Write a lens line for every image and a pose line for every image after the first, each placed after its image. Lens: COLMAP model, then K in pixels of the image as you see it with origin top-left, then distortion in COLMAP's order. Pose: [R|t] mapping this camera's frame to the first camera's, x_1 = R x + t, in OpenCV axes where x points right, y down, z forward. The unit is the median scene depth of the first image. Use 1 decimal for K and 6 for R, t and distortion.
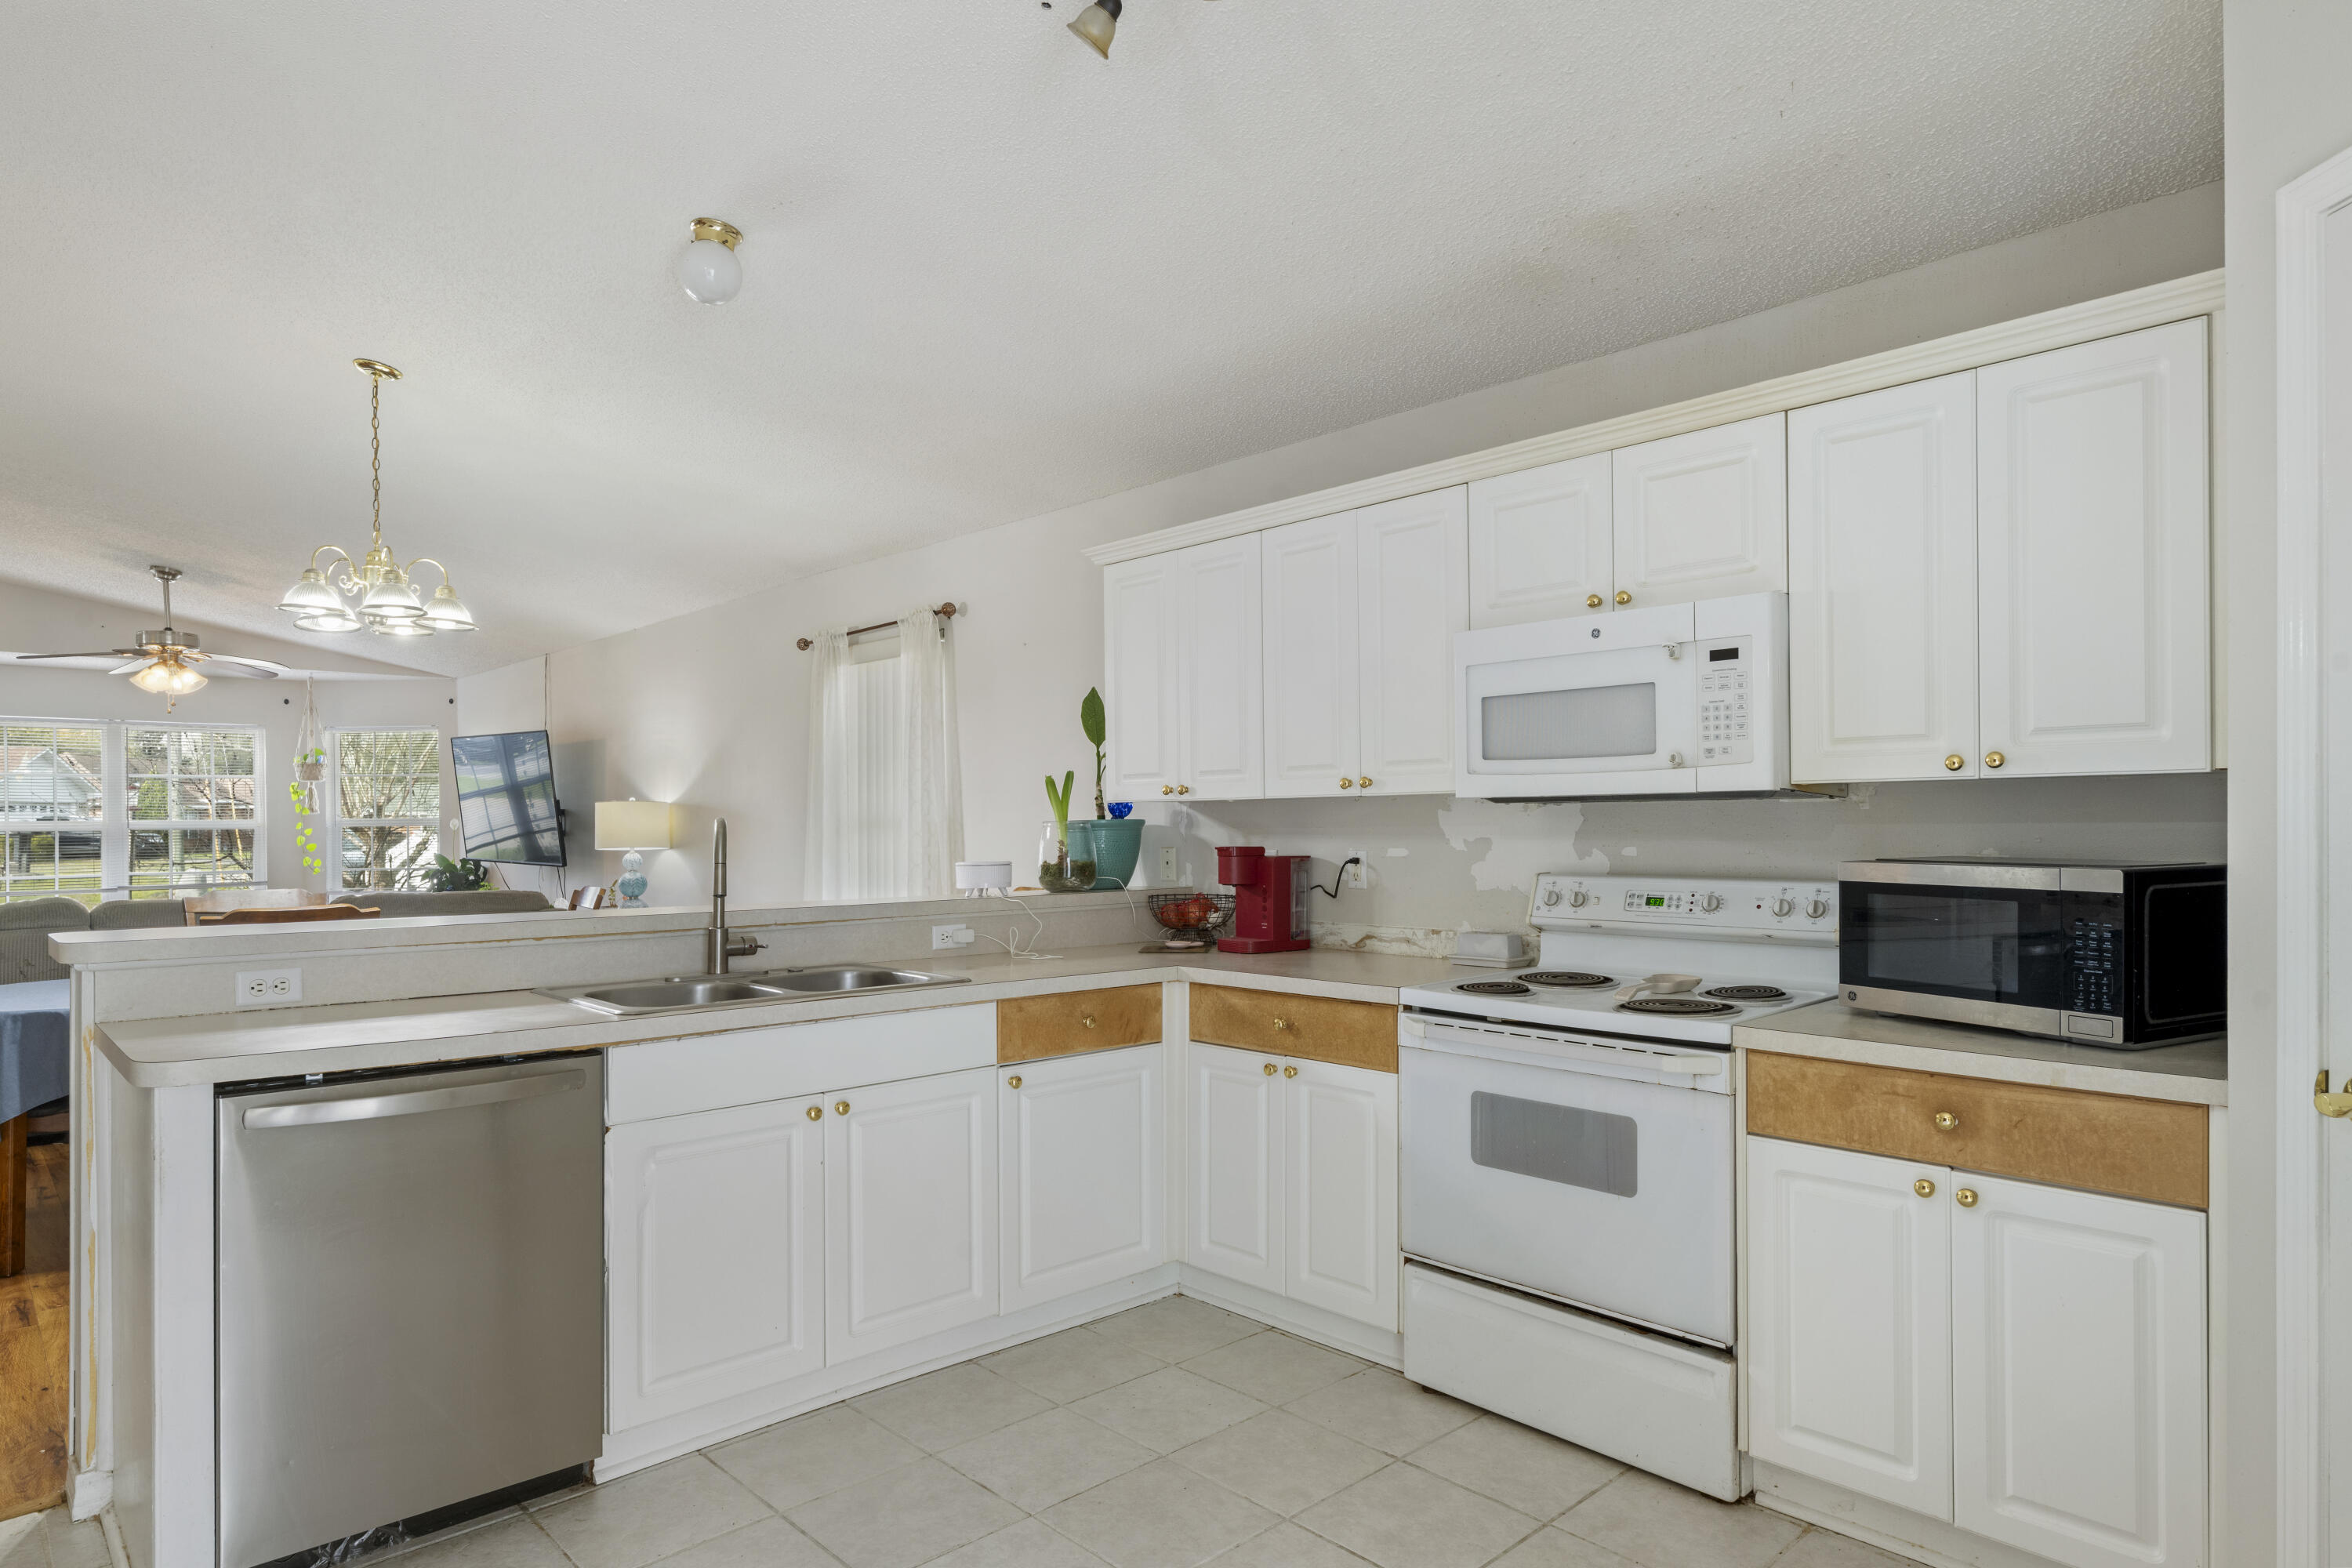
lens RADIAL K [[1337.3, 0, 1168.9], [0, 1337.3, 829.1], [0, 0, 1]] dist [-0.003404, -0.000772]
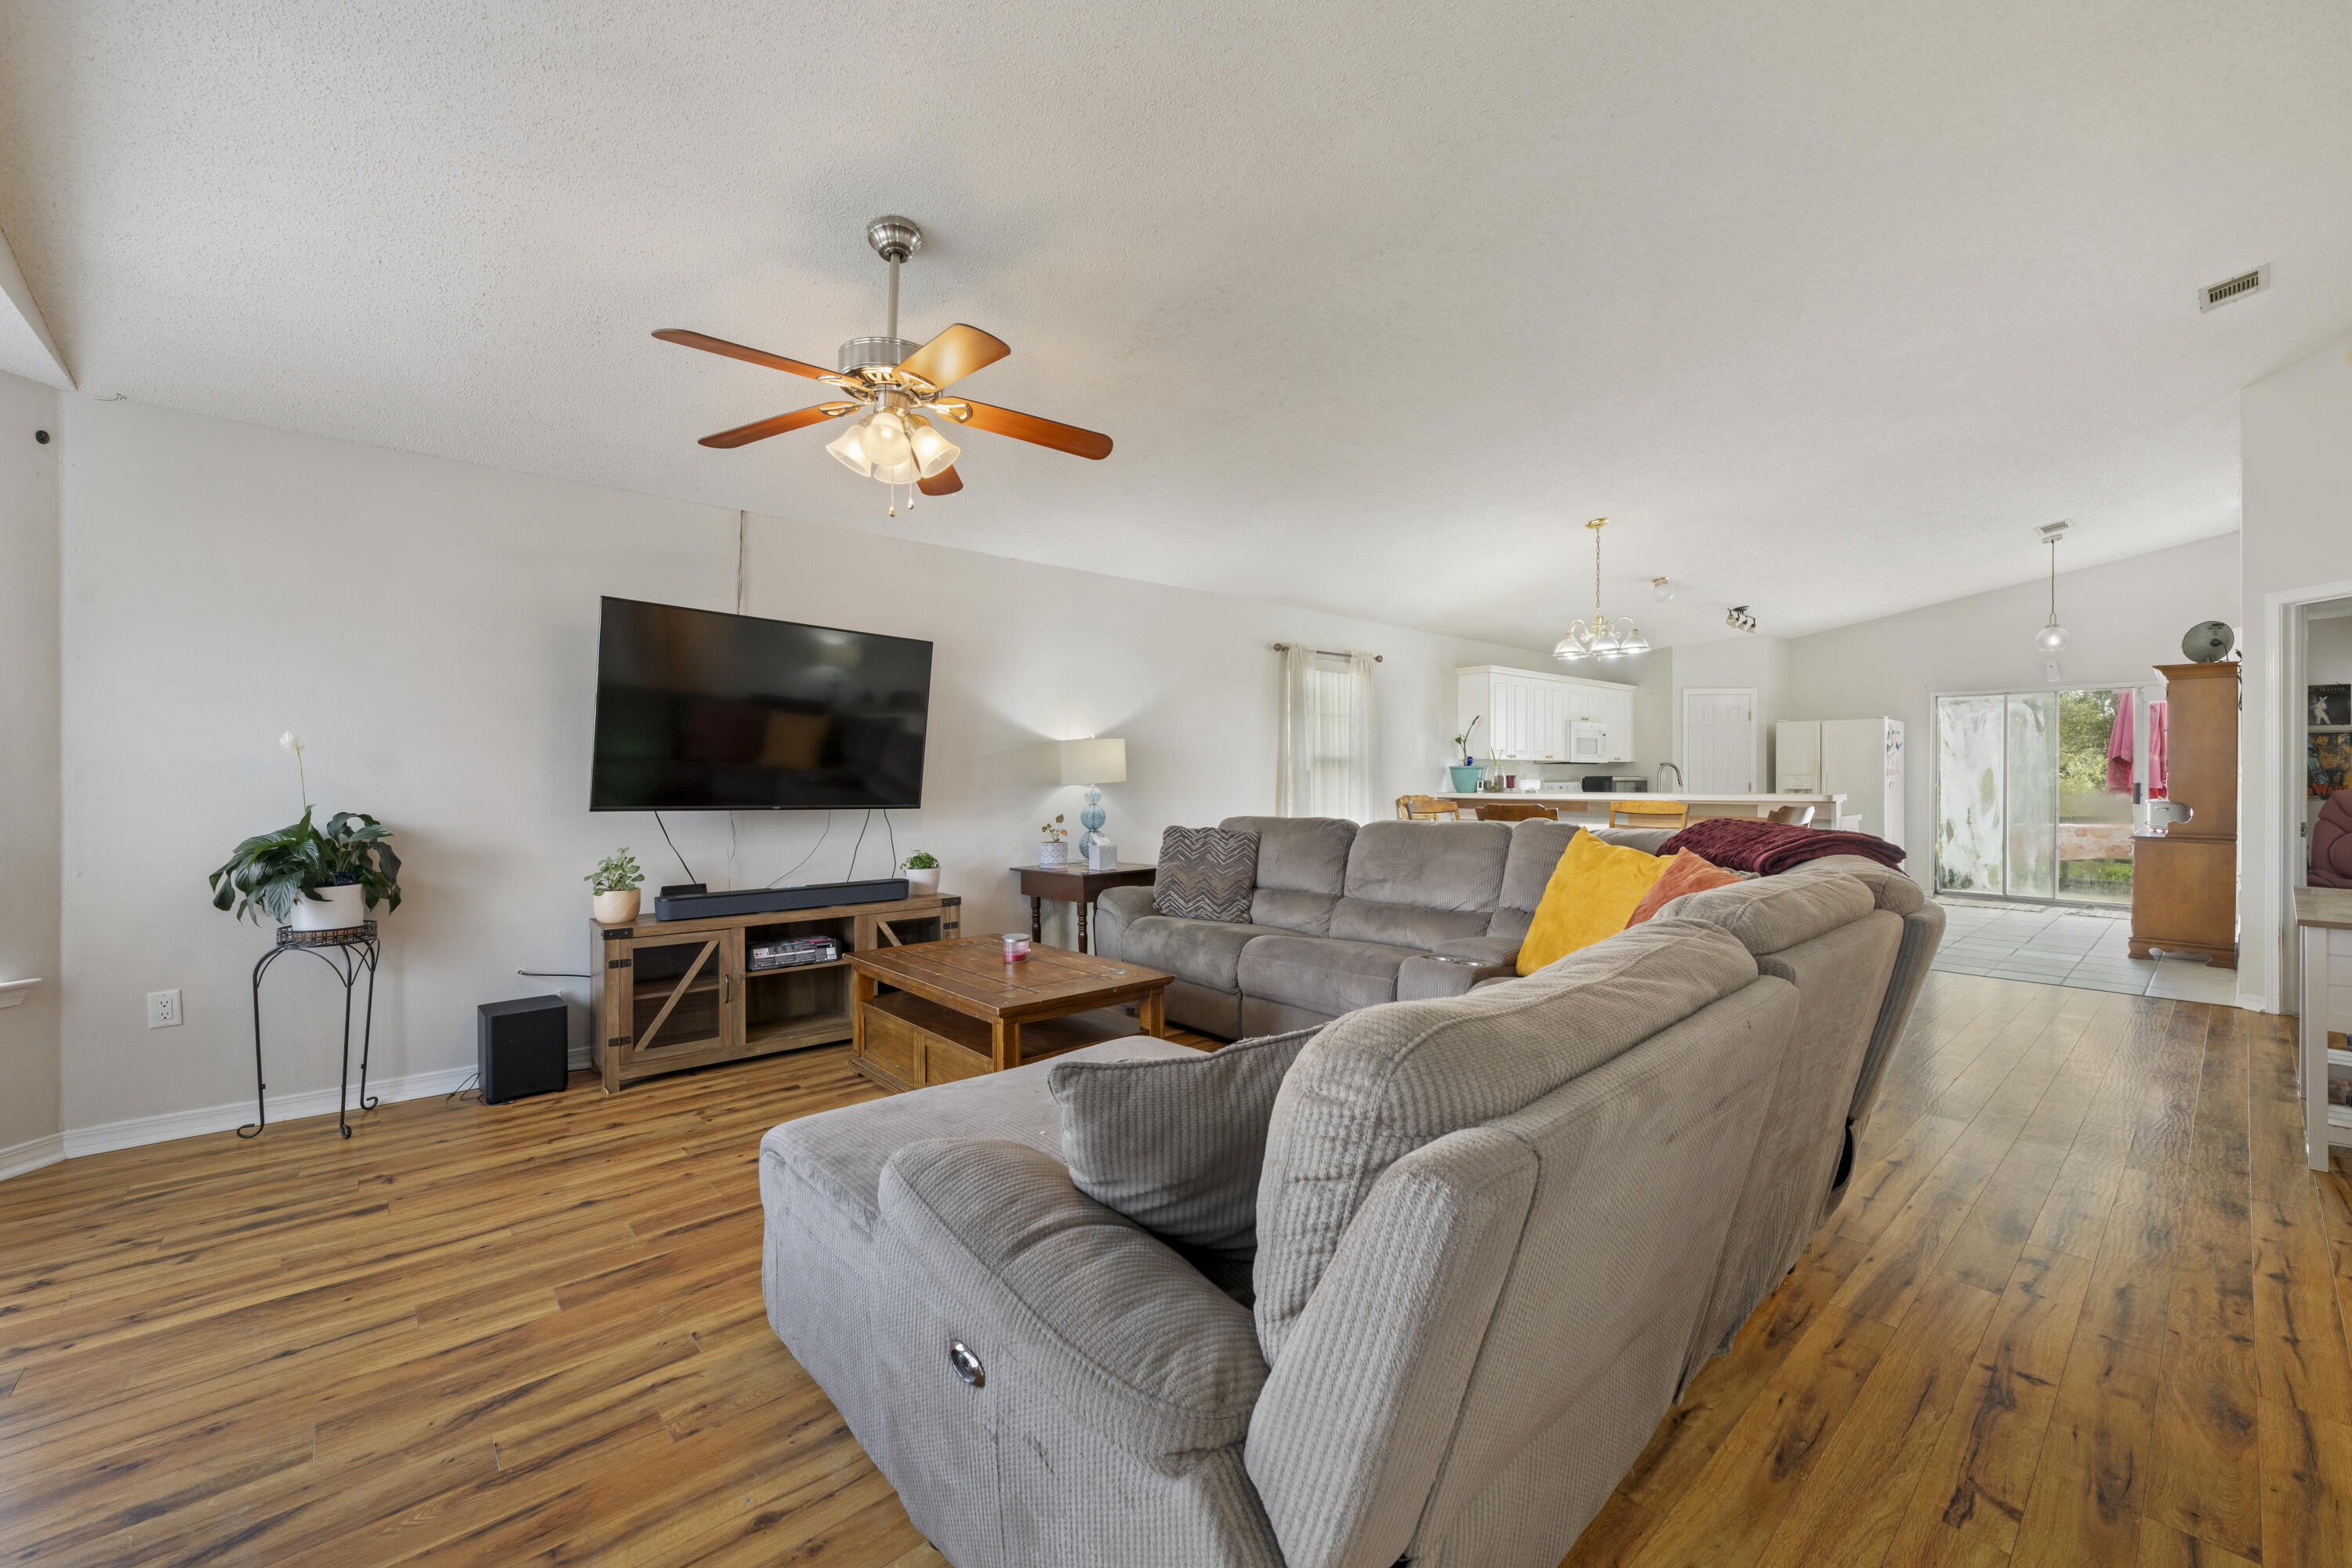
lens RADIAL K [[928.9, 0, 1179.2], [0, 928.9, 787.7], [0, 0, 1]] dist [-0.000283, -0.000036]
pose [[0.032166, -0.002833, 0.999479, -2.588354], [0.006546, 0.999975, 0.002624, 0.037605], [-0.999461, 0.006458, 0.032184, 2.077585]]
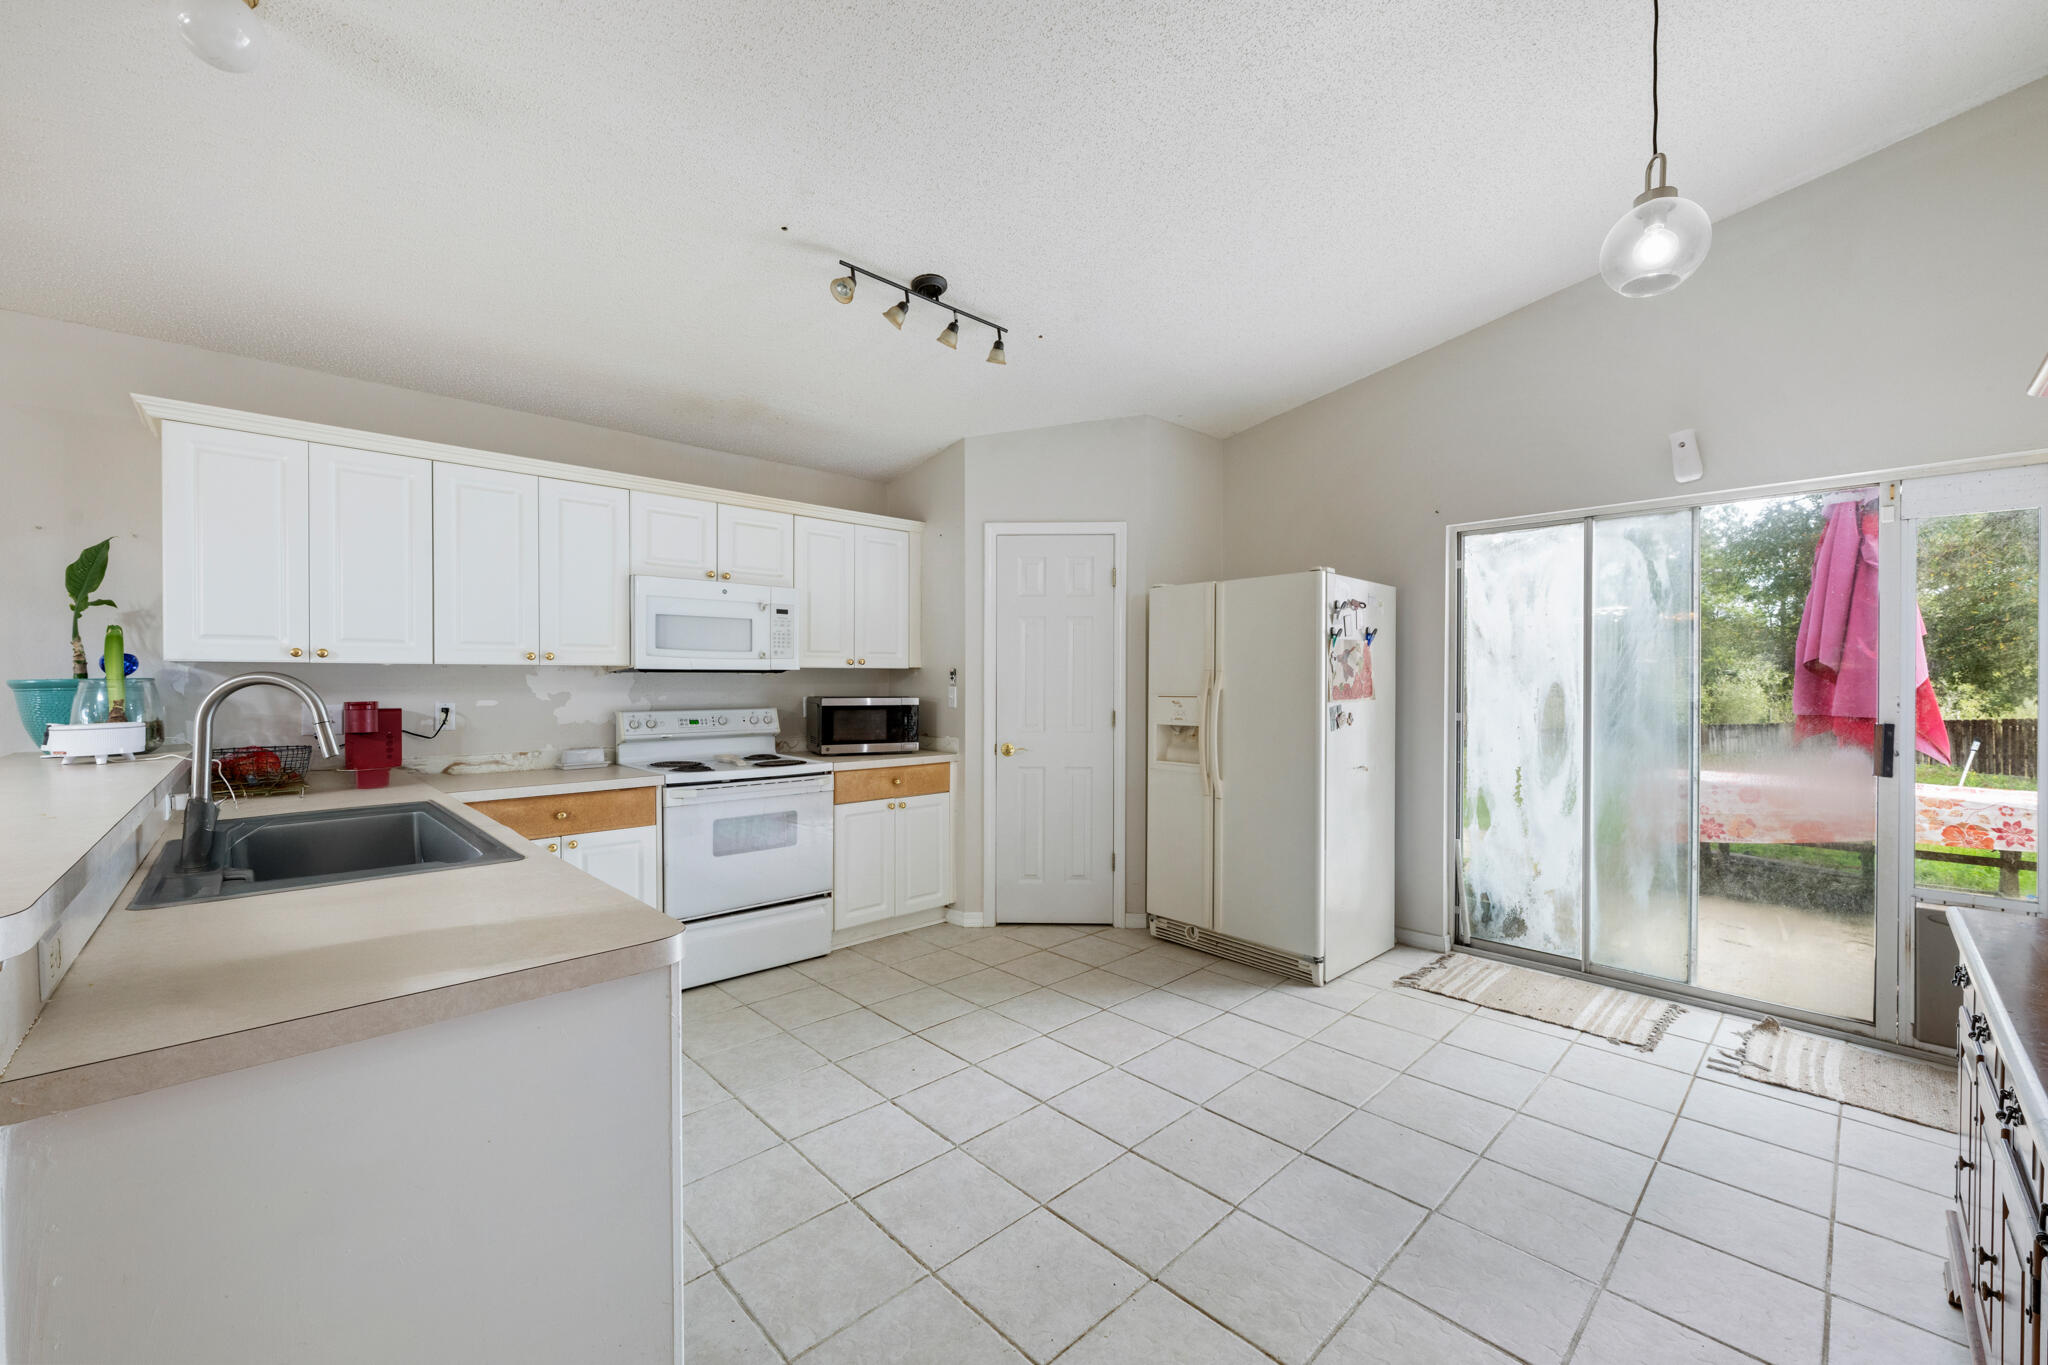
lens RADIAL K [[808.8, 0, 1026.8], [0, 808.8, 685.8], [0, 0, 1]] dist [-0.000283, -0.000036]
pose [[-0.008197, 0.002499, 0.999963, -0.850131], [0.006123, 0.999978, -0.002449, 0.004876], [-0.999948, 0.006102, -0.008212, 0.490295]]
